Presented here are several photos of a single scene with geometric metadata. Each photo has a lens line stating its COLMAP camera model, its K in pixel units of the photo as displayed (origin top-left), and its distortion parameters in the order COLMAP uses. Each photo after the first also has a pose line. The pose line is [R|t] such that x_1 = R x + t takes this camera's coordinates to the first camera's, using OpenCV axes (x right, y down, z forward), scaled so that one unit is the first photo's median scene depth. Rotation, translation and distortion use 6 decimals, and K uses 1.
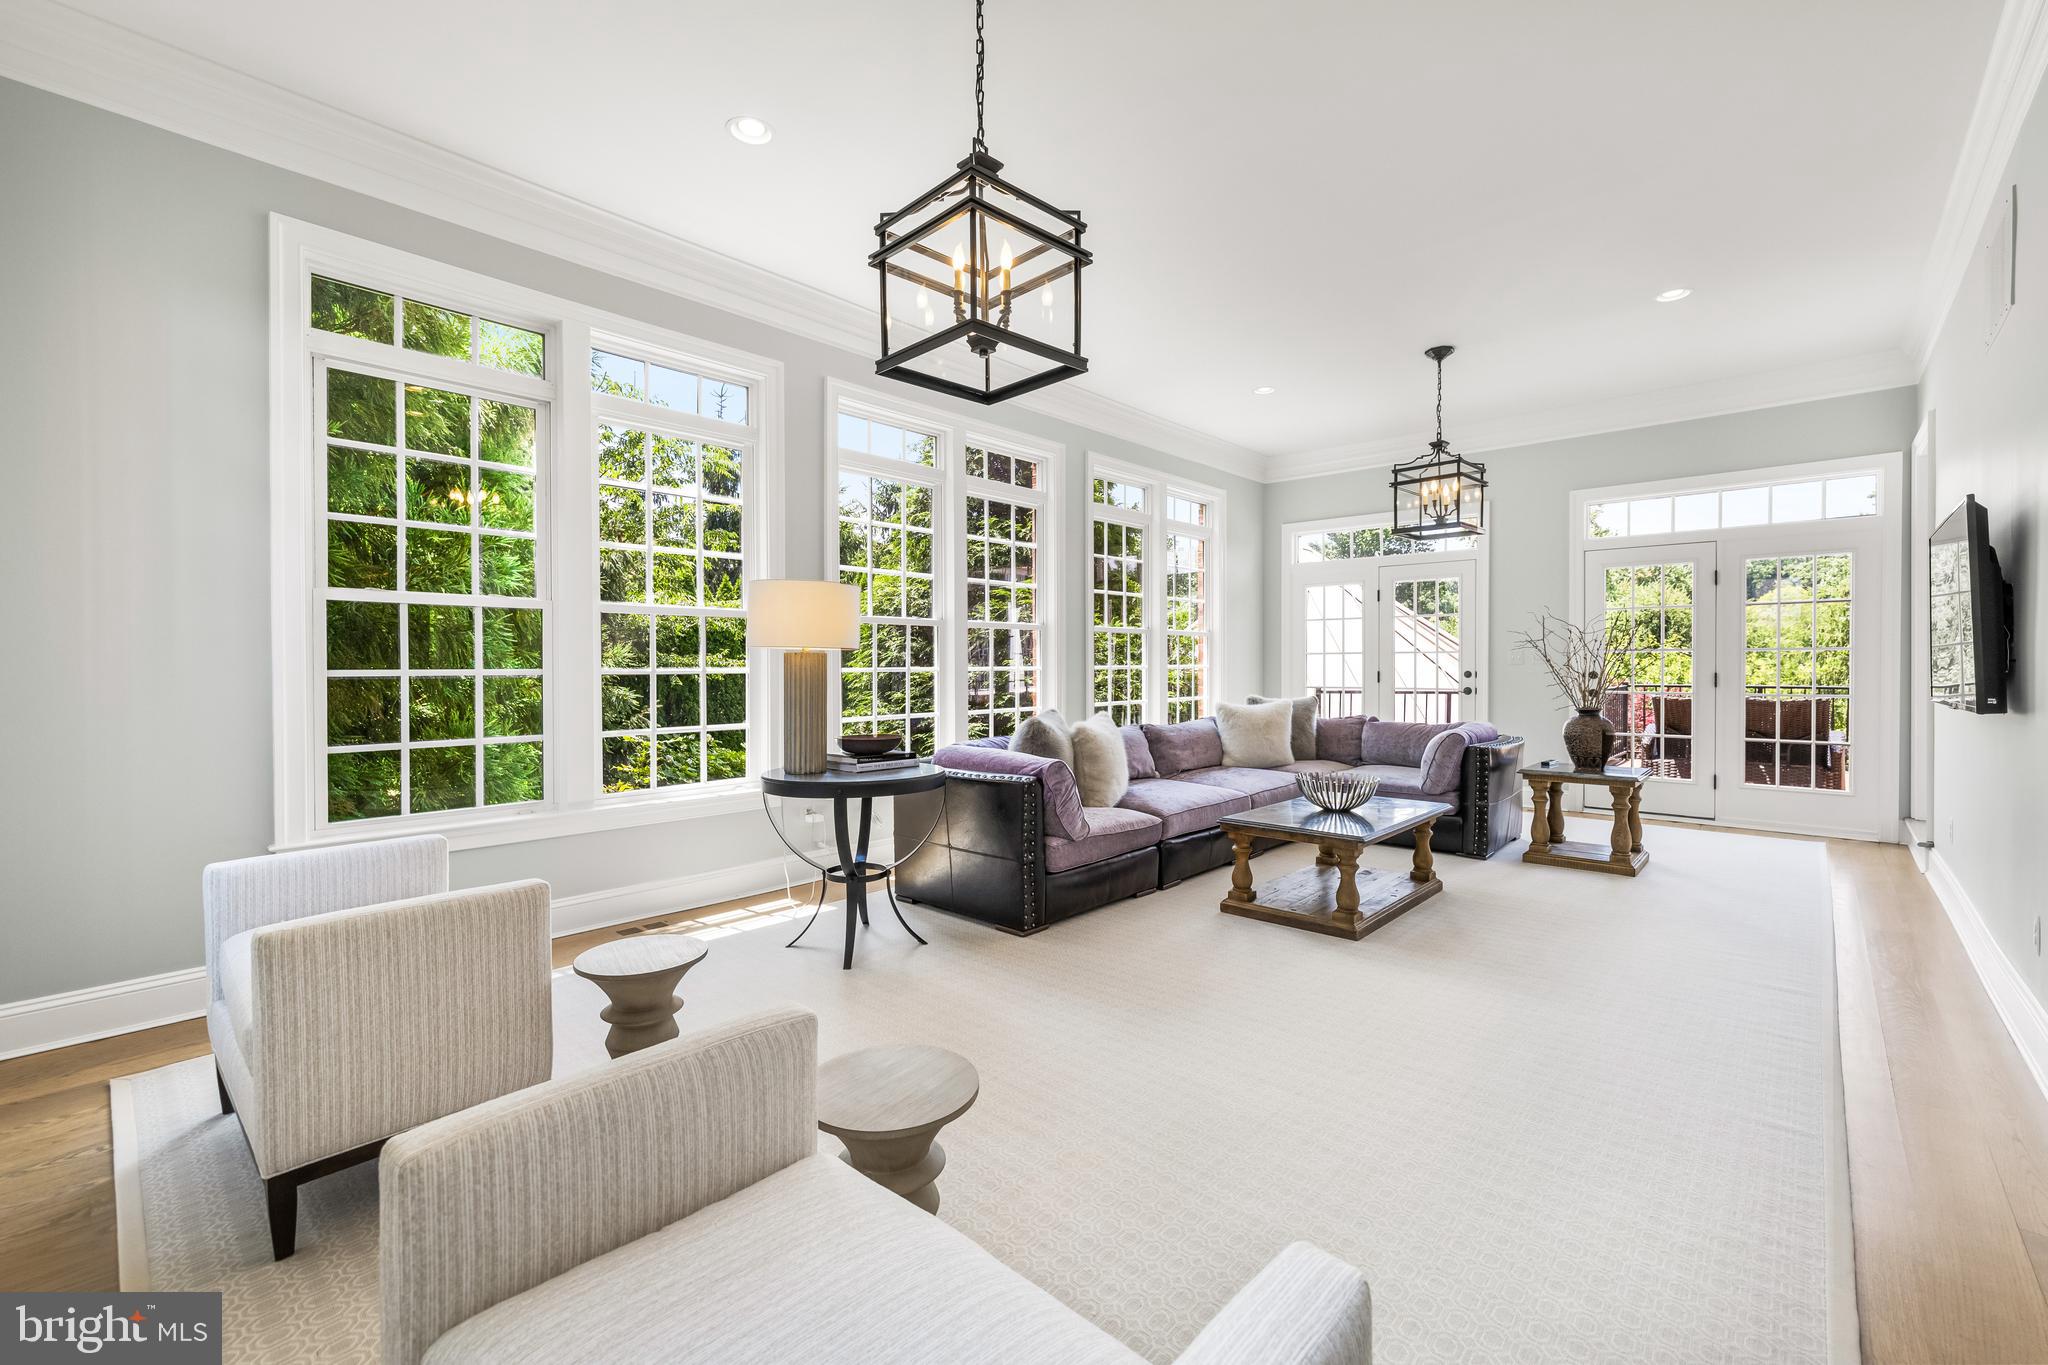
lens RADIAL K [[864.1, 0, 1037.3], [0, 864.1, 671.6], [0, 0, 1]] dist [-0.000646, 0.001524]
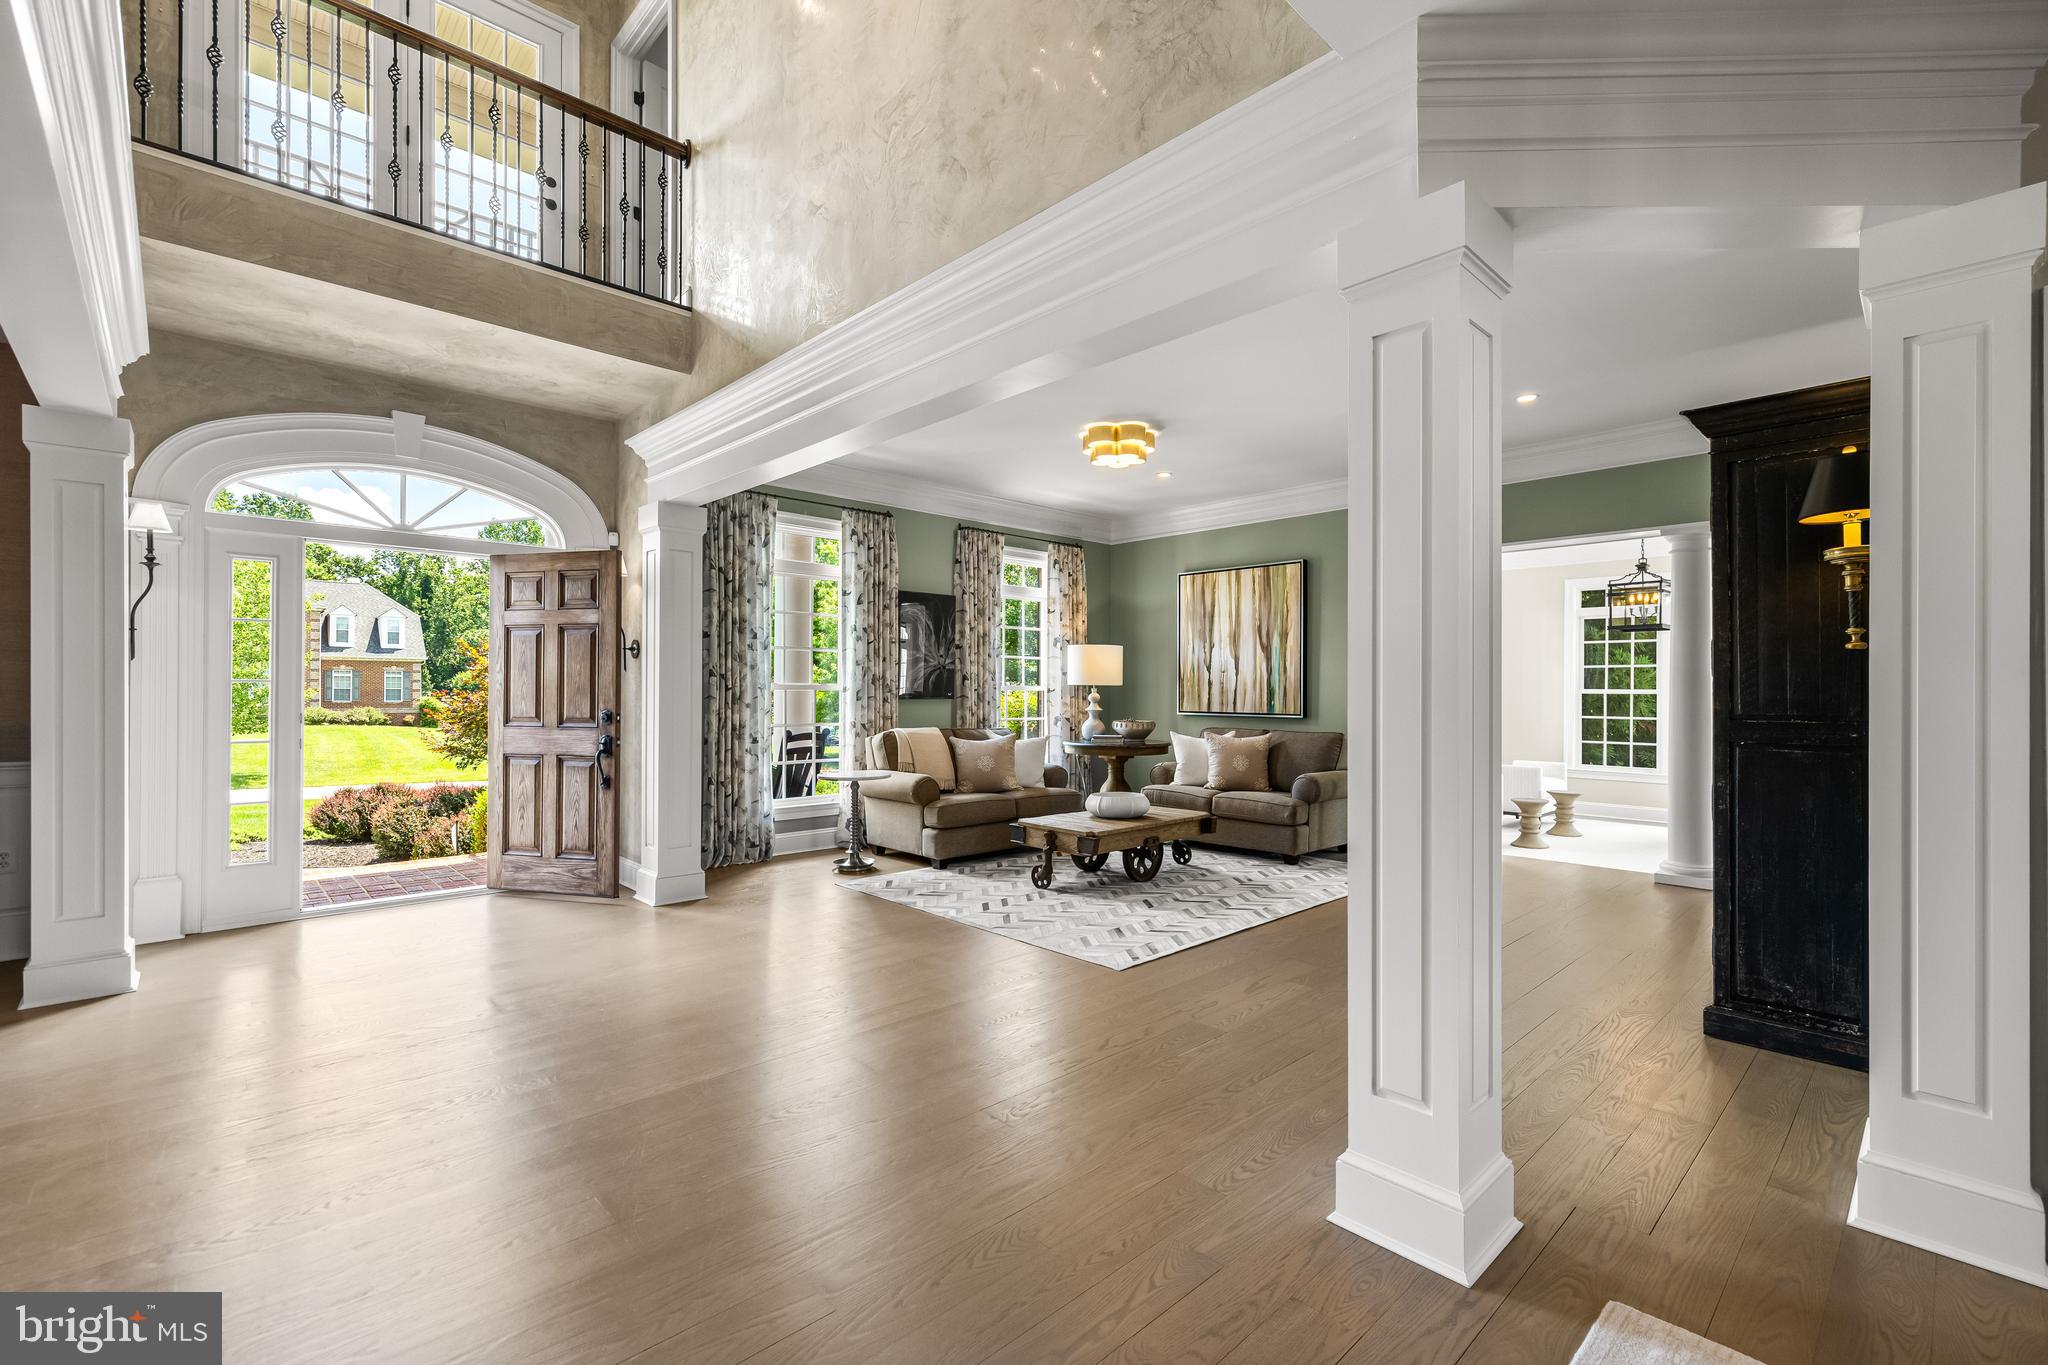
lens RADIAL K [[883.5, 0, 1032.6], [0, 883.5, 688.3], [0, 0, 1]] dist [0.000089, 0.001115]
pose [[-0.062021, -0.003416, -0.998069, 2.267500], [-0.015973, 0.999869, -0.002430, -0.056442], [0.997947, 0.015791, -0.062067, -0.721479]]
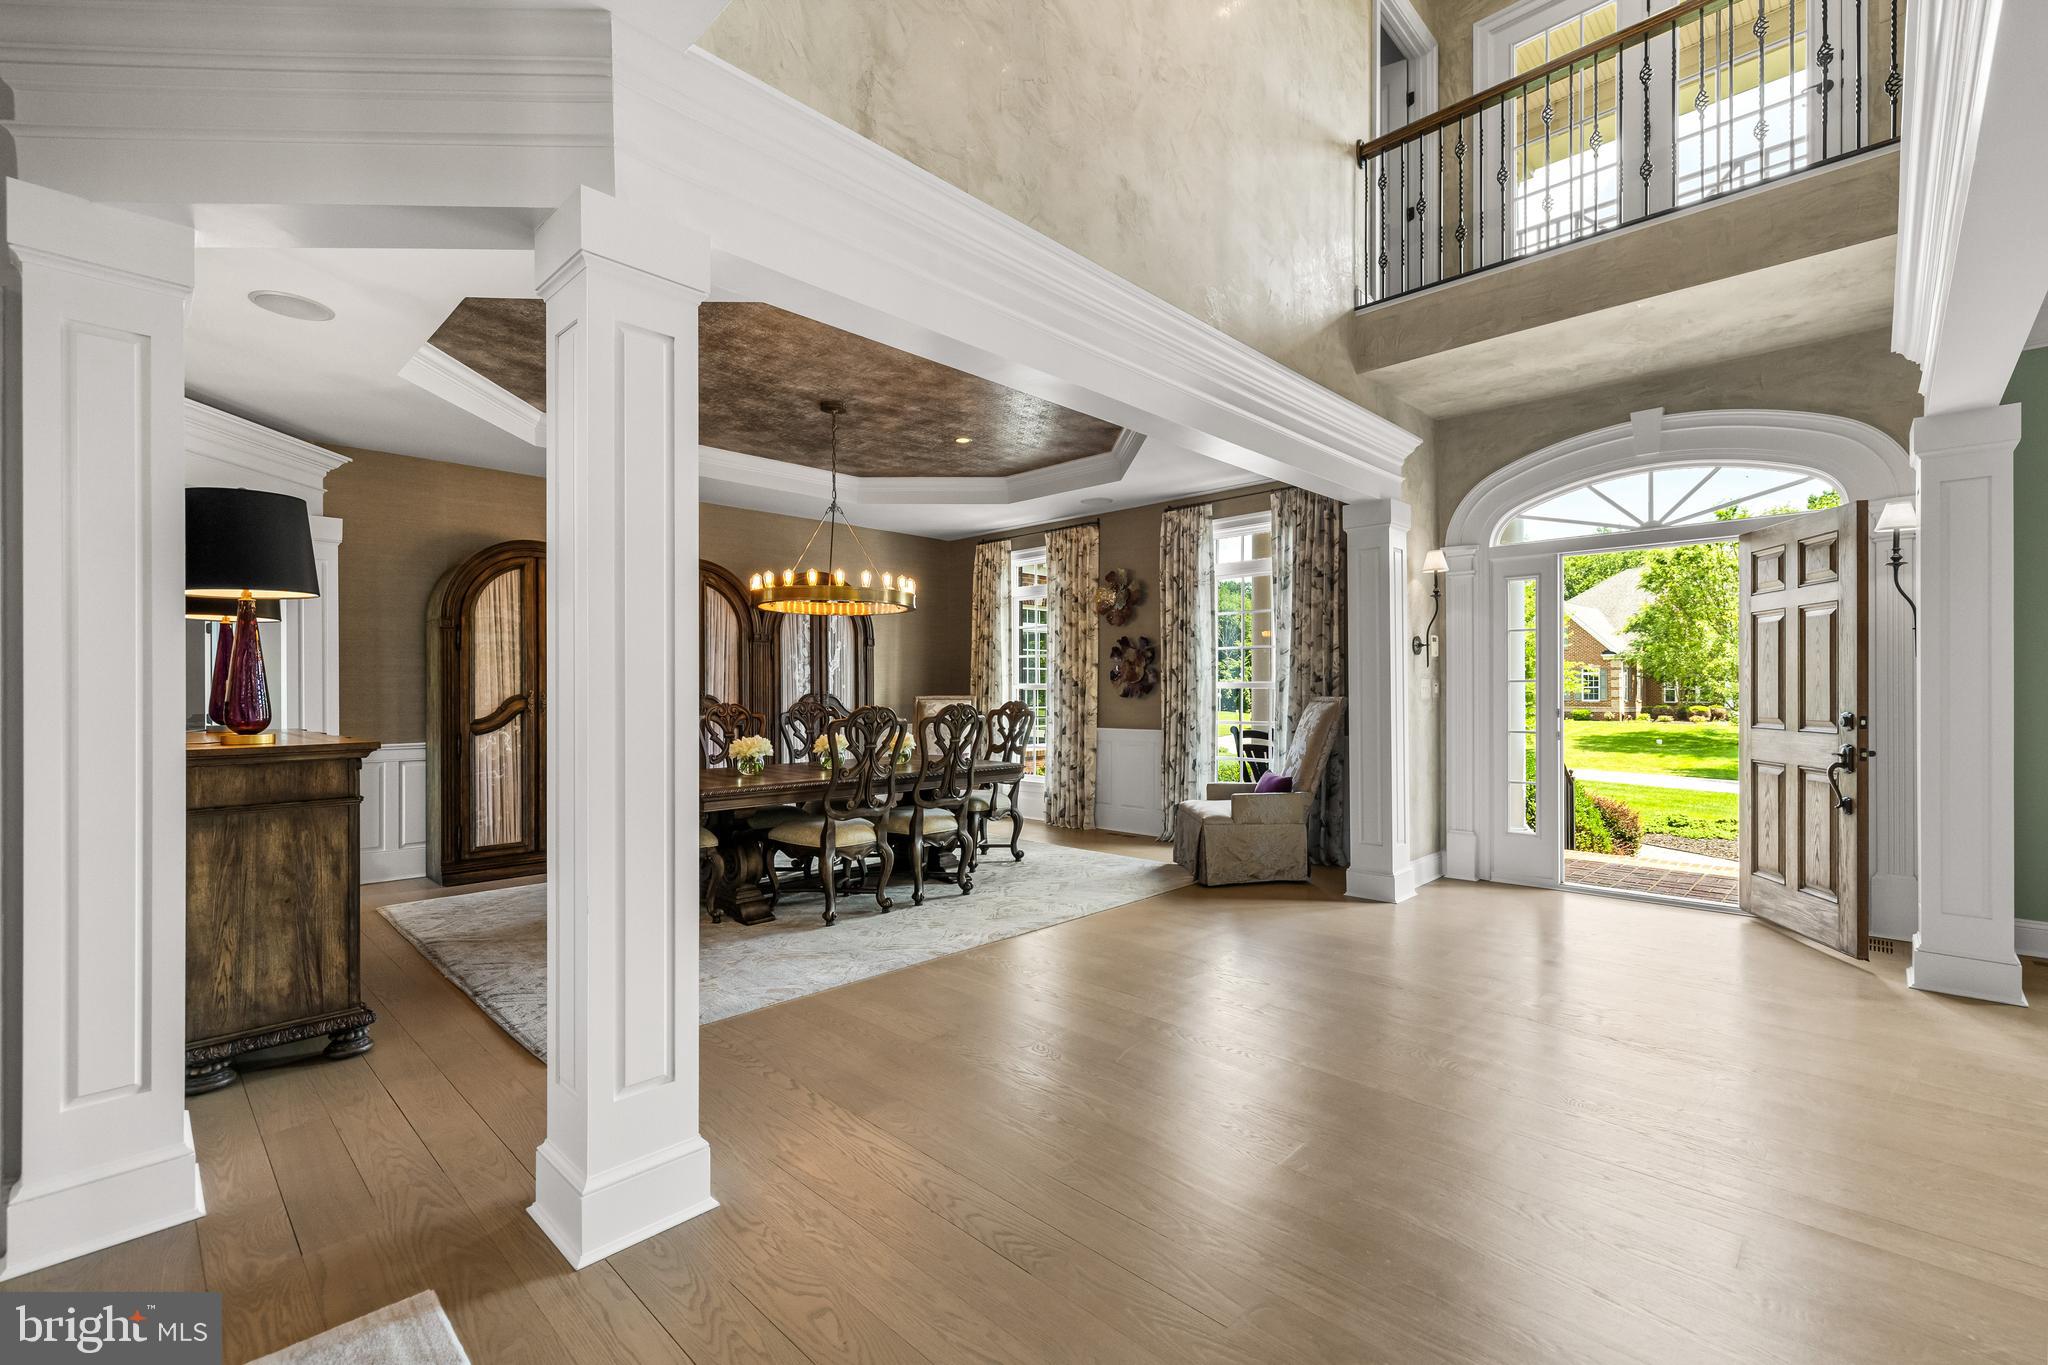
lens RADIAL K [[878.5, 0, 1030.9], [0, 878.5, 691.0], [0, 0, 1]] dist [0.001713, 0.000675]
pose [[-0.999818, 0.006425, 0.017958, 1.886392], [0.006658, 0.999894, 0.012955, -0.060184], [-0.017873, 0.013072, -0.999755, -0.389969]]
